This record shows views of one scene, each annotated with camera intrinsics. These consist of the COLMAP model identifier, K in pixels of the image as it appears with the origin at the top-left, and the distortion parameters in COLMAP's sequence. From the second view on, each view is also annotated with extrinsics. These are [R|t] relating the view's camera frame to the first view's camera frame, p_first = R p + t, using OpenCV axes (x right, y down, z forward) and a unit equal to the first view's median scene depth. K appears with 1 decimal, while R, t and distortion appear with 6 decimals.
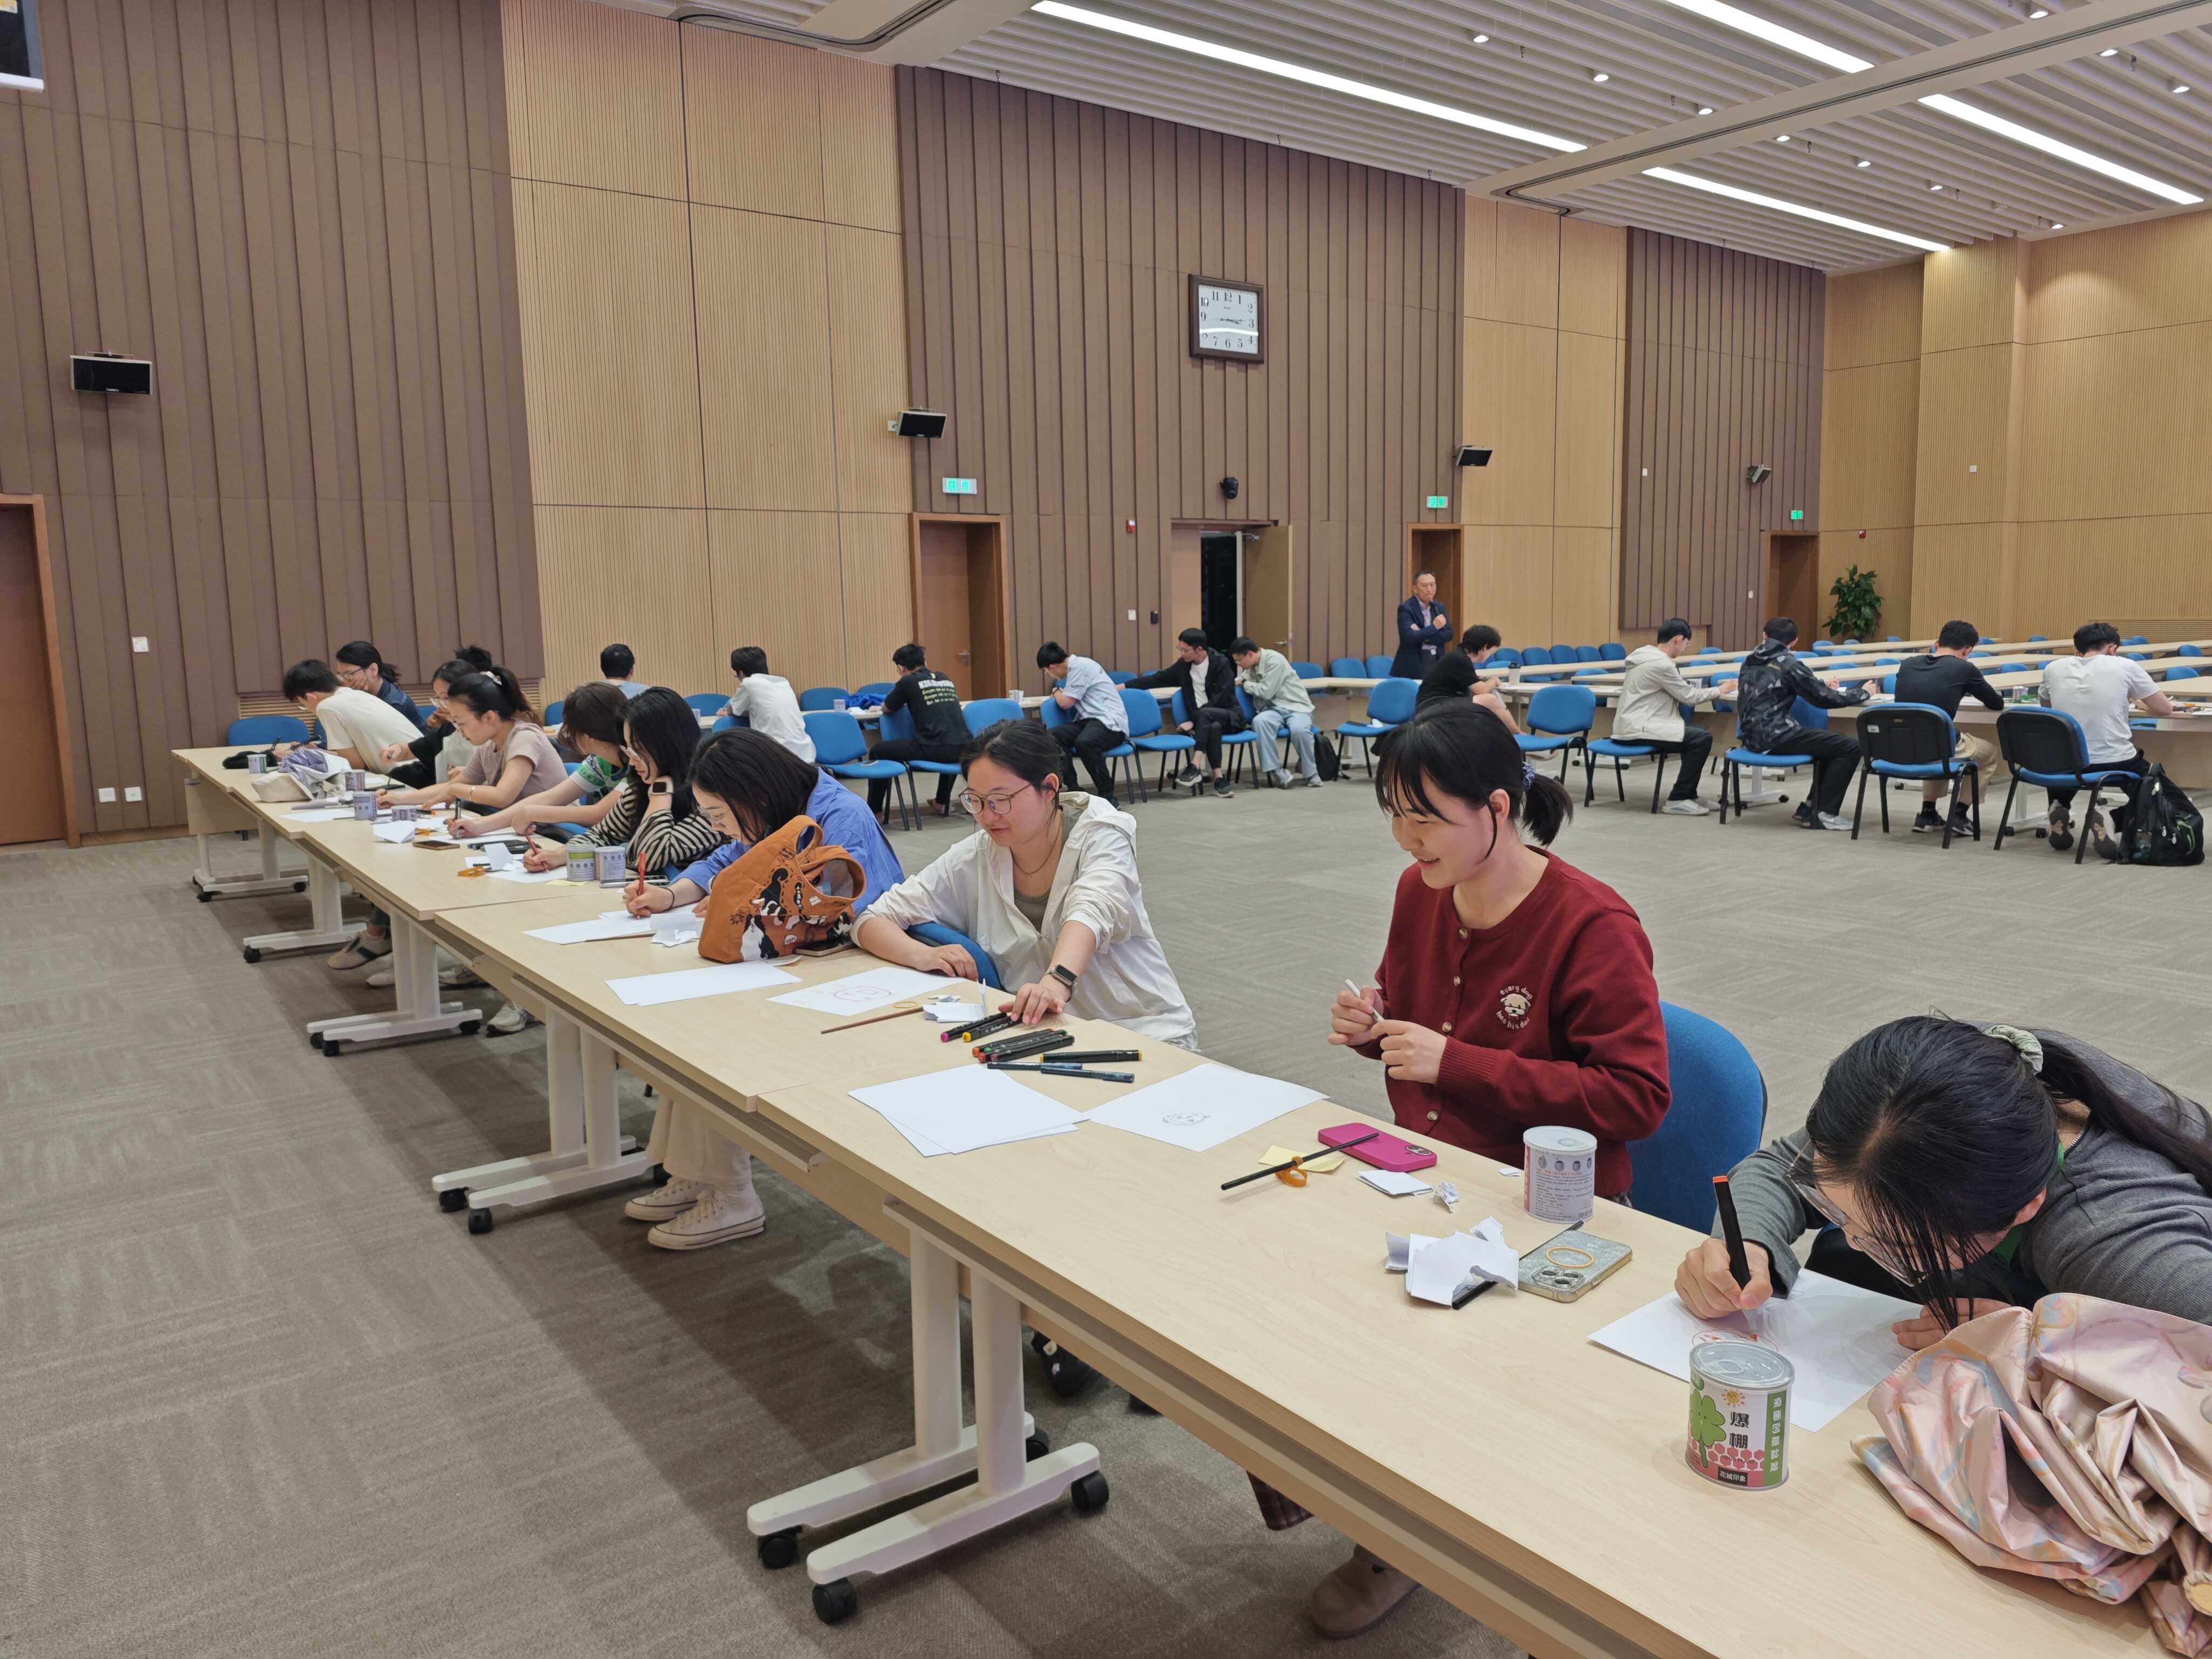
lens RADIAL K [[1551.9, 0, 1129.3], [0, 1551.9, 843.1], [0, 0, 1]] dist [0.022686, -0.002549]
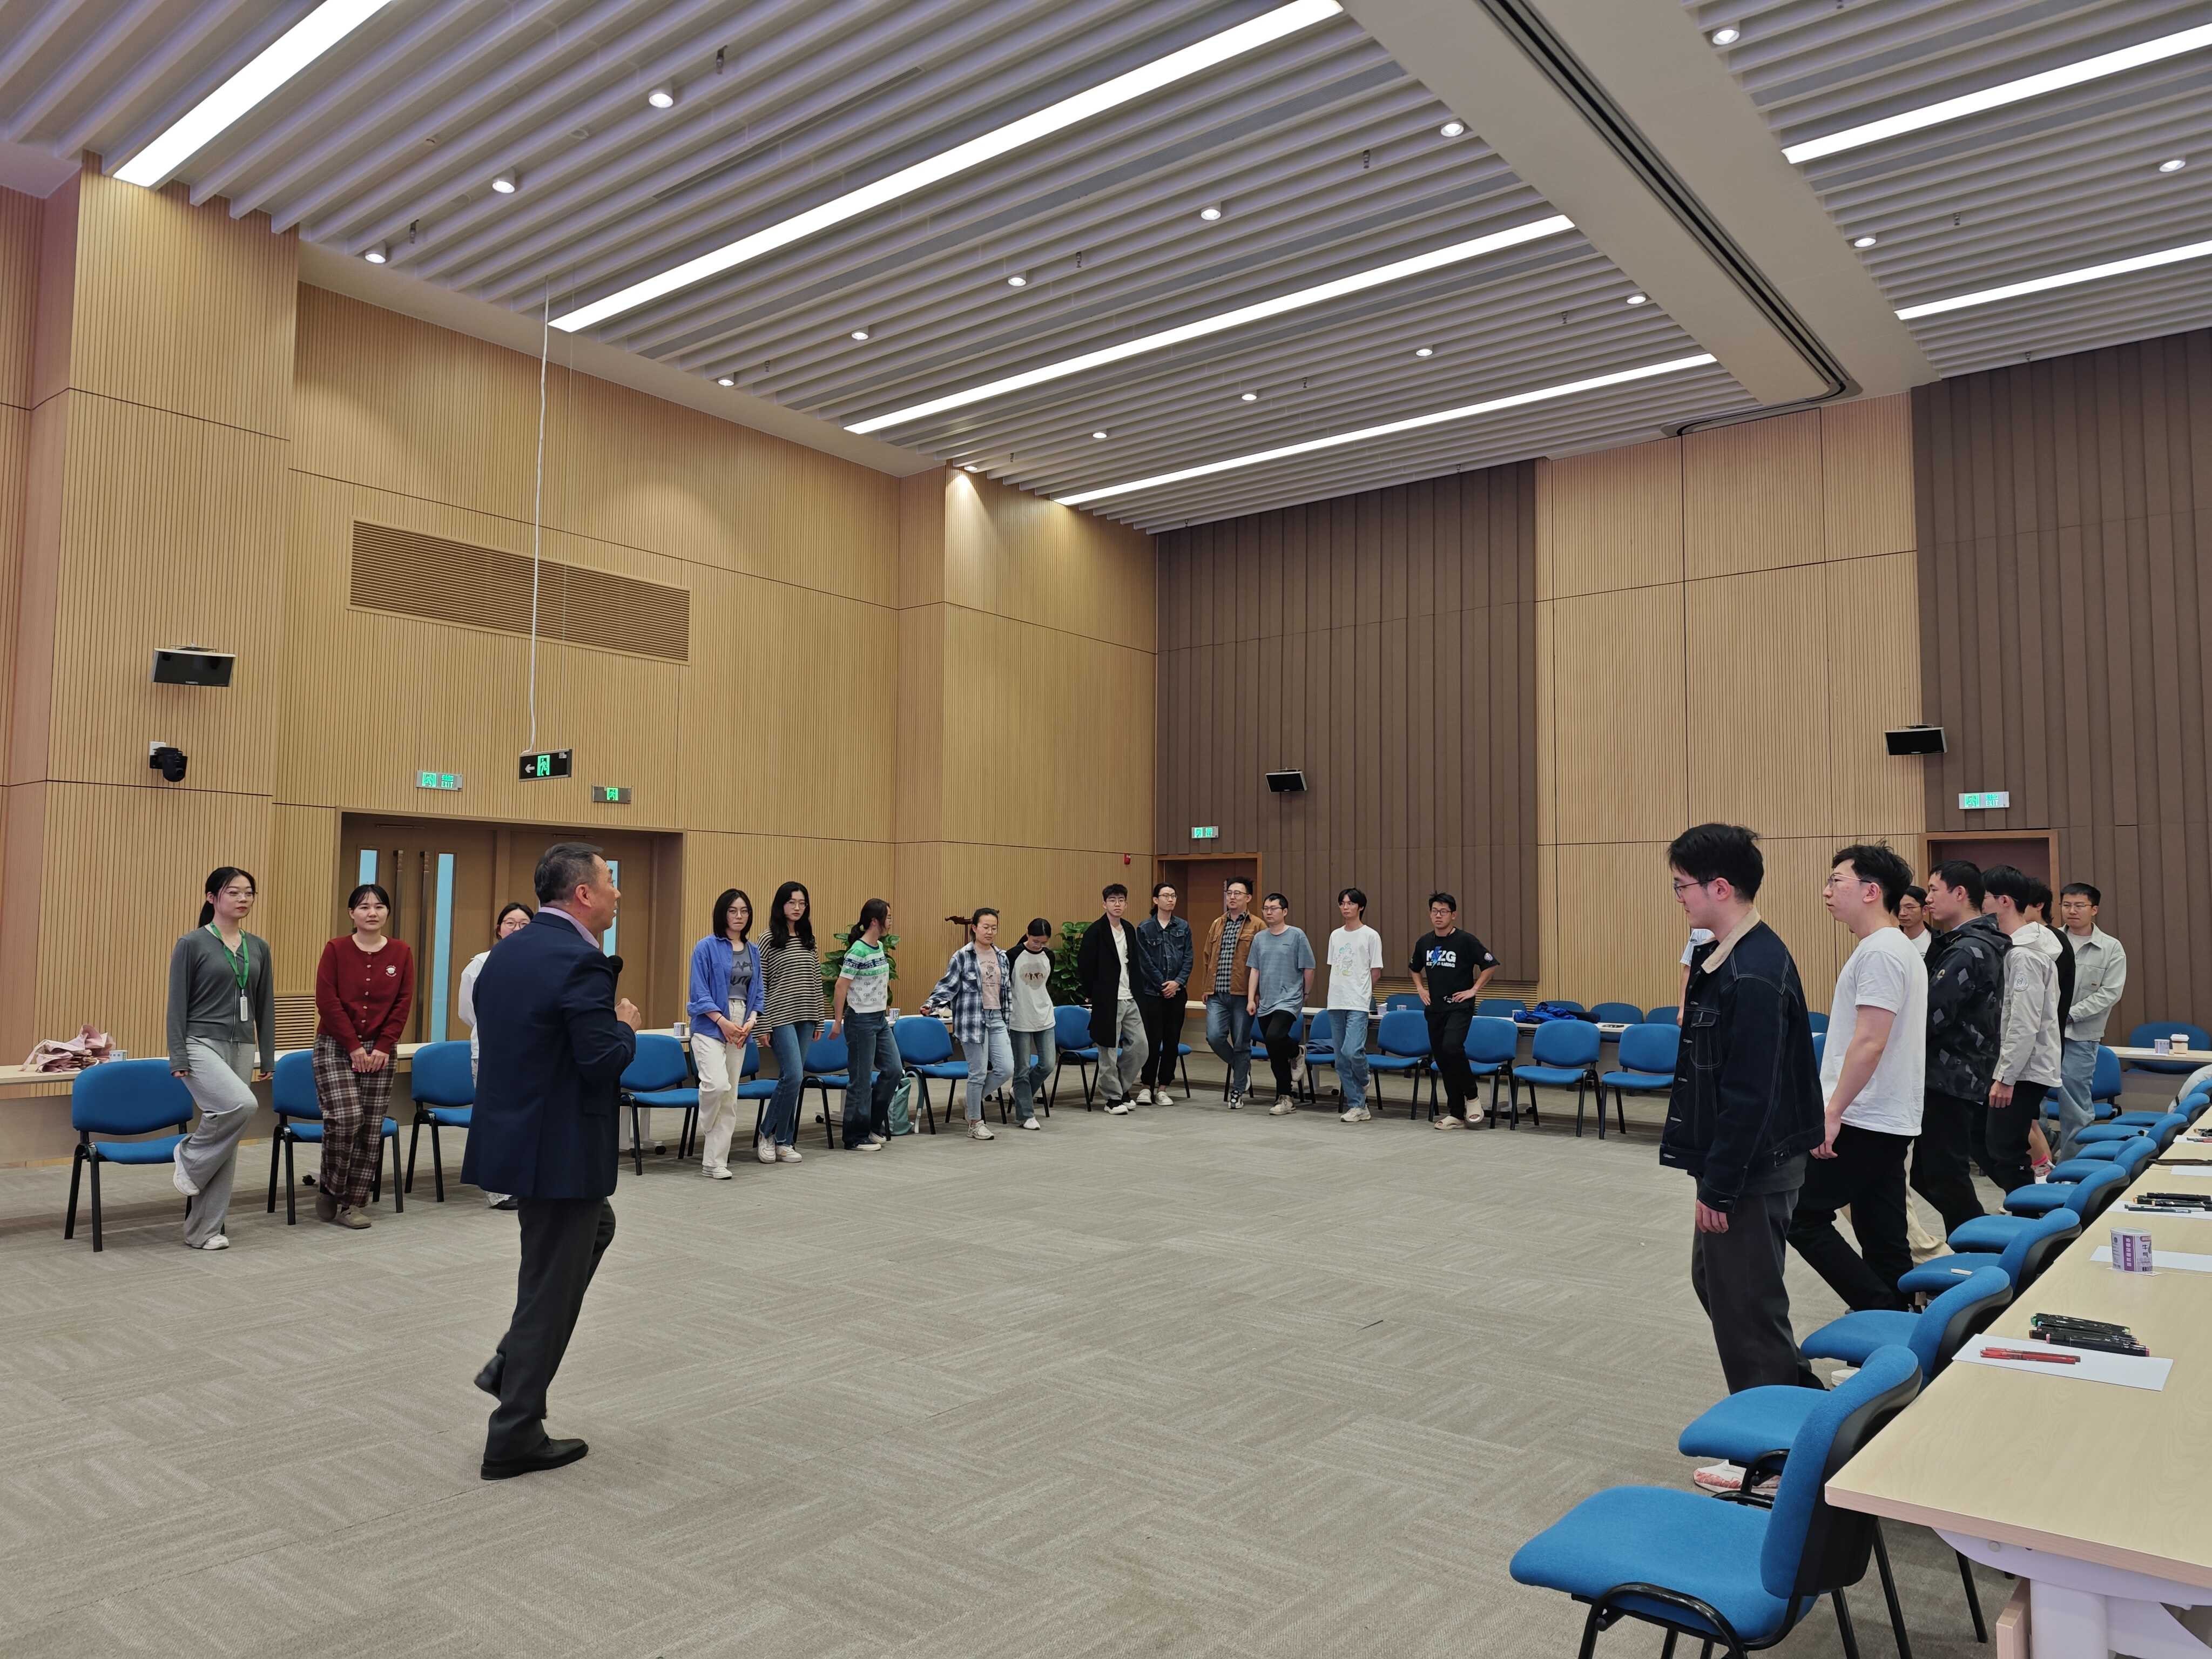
lens RADIAL K [[1551.9, 0, 1123.9], [0, 1551.9, 818.1], [0, 0, 1]] dist [0.022686, -0.002549]
pose [[0.217378, -0.052464, -0.974676, 0.620665], [-0.172685, 0.980736, -0.091304, -0.052861], [0.960691, 0.188160, 0.204131, 0.339339]]
